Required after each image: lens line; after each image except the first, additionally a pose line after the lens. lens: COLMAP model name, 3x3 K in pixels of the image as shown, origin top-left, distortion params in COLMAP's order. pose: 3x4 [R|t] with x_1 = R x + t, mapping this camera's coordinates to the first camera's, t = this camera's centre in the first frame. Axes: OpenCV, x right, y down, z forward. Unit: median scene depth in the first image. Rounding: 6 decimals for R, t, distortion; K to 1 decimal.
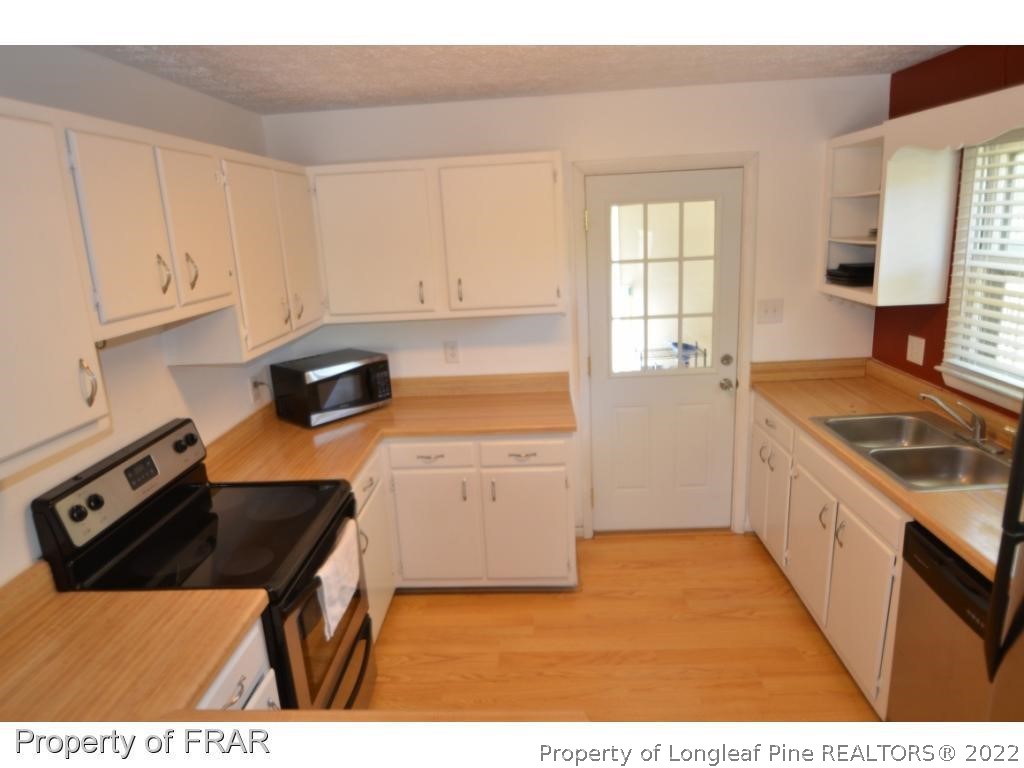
lens RADIAL K [[629.2, 0, 502.2], [0, 629.2, 382.5], [0, 0, 1]] dist [-0.045089, 0.000518]
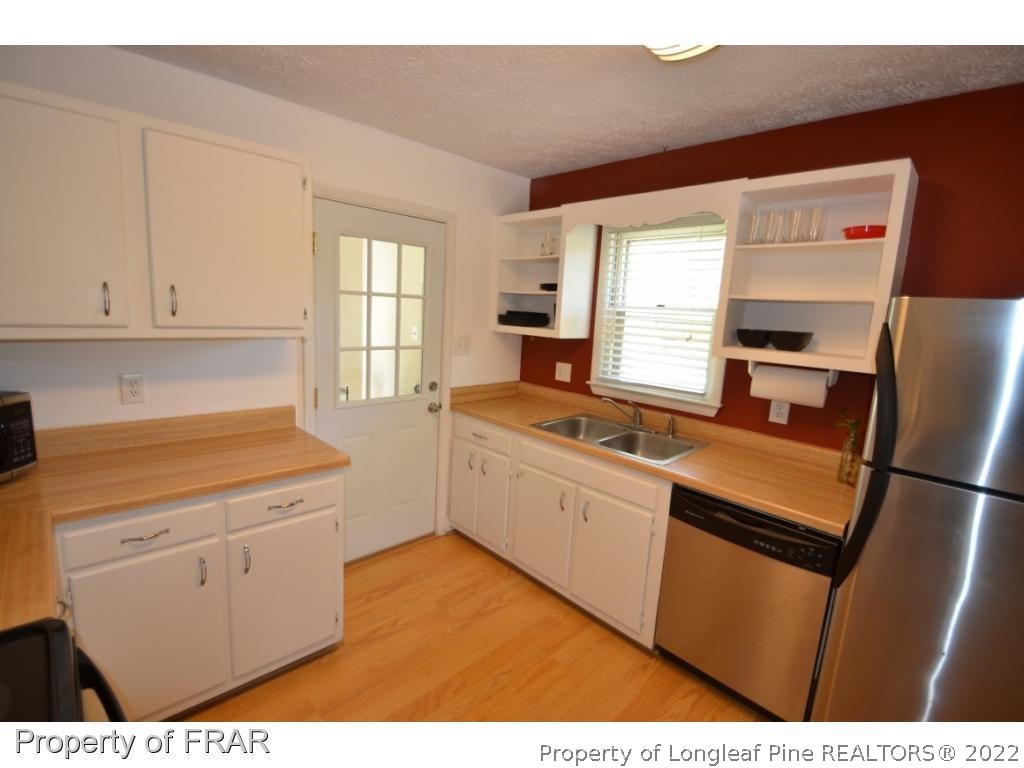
lens RADIAL K [[465.1, 0, 497.2], [0, 465.1, 382.8], [0, 0, 1]] dist [-0.004982, -0.003189]
pose [[0.687506, -0.025661, 0.725725, -0.211372], [0.087906, 0.994967, -0.048096, 0.010382], [-0.720839, 0.096862, 0.686301, 0.365451]]
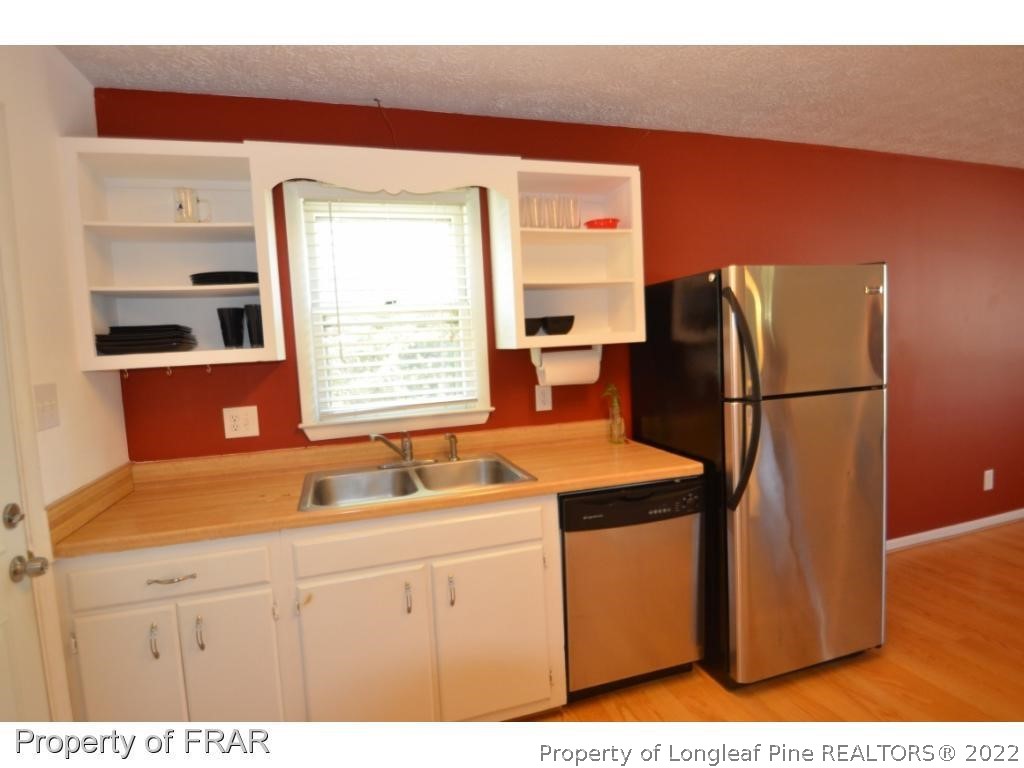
lens RADIAL K [[540.8, 0, 508.7], [0, 540.8, 379.5], [0, 0, 1]] dist [-0.017957, -0.003896]
pose [[-0.341767, 0.007971, 0.939751, -0.154969], [0.295704, 0.950085, 0.099483, -0.070994], [-0.892051, 0.311888, -0.327065, 0.874355]]
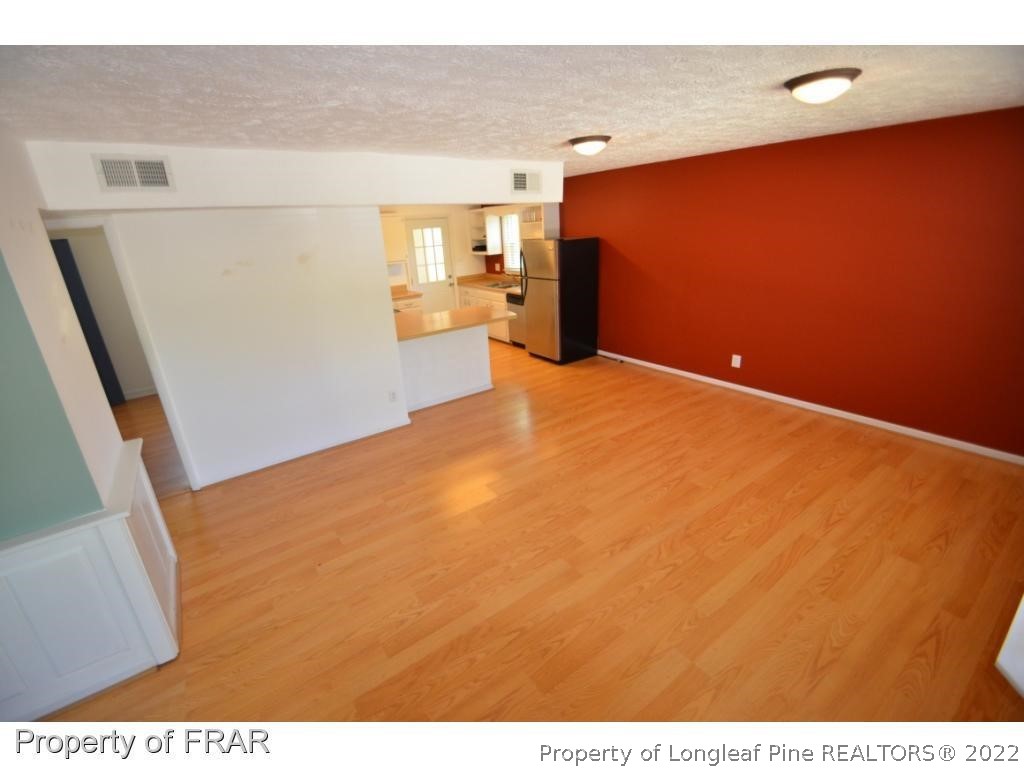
lens RADIAL K [[465.1, 0, 511.7], [0, 465.1, 393.8], [0, 0, 1]] dist [-0.004982, -0.003189]
pose [[0.785719, -0.207434, 0.582766, -1.088841], [0.165287, 0.978247, 0.125354, 0.361980], [-0.596092, -0.002169, 0.802914, -1.351902]]
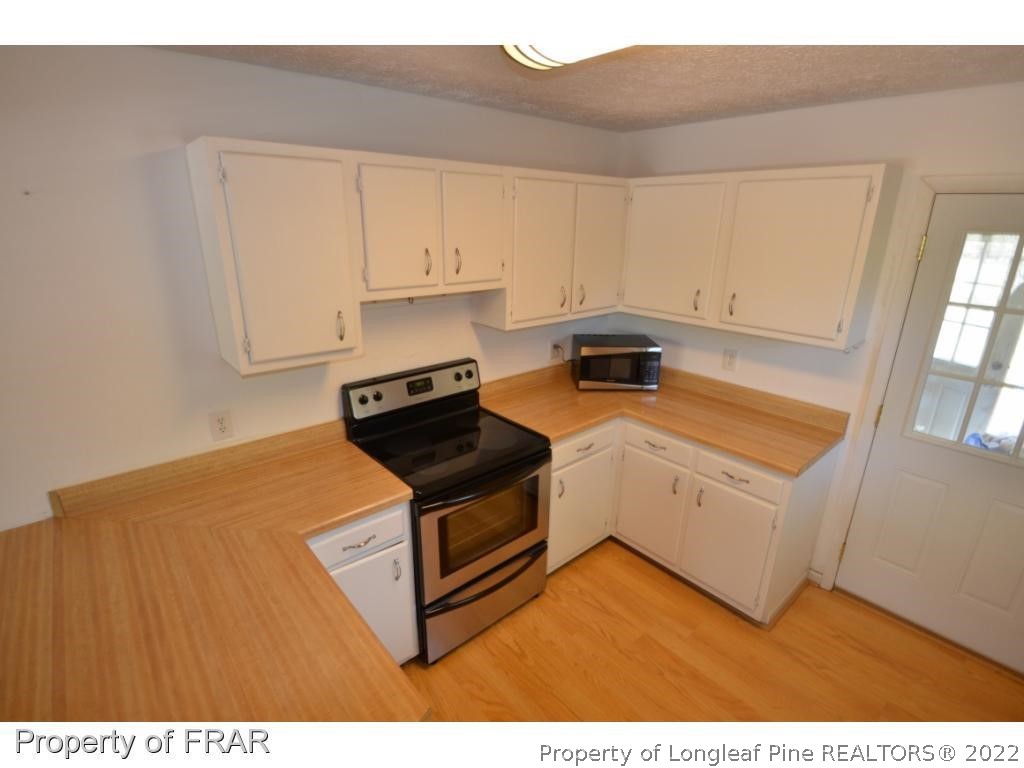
lens RADIAL K [[487.5, 0, 504.2], [0, 487.5, 382.2], [0, 0, 1]] dist [-0.011600, -0.002204]
pose [[0.691790, 0.284807, -0.663560, 0.247020], [-0.222854, 0.958283, 0.178969, -0.087076], [0.686850, 0.024068, 0.726400, 0.171386]]
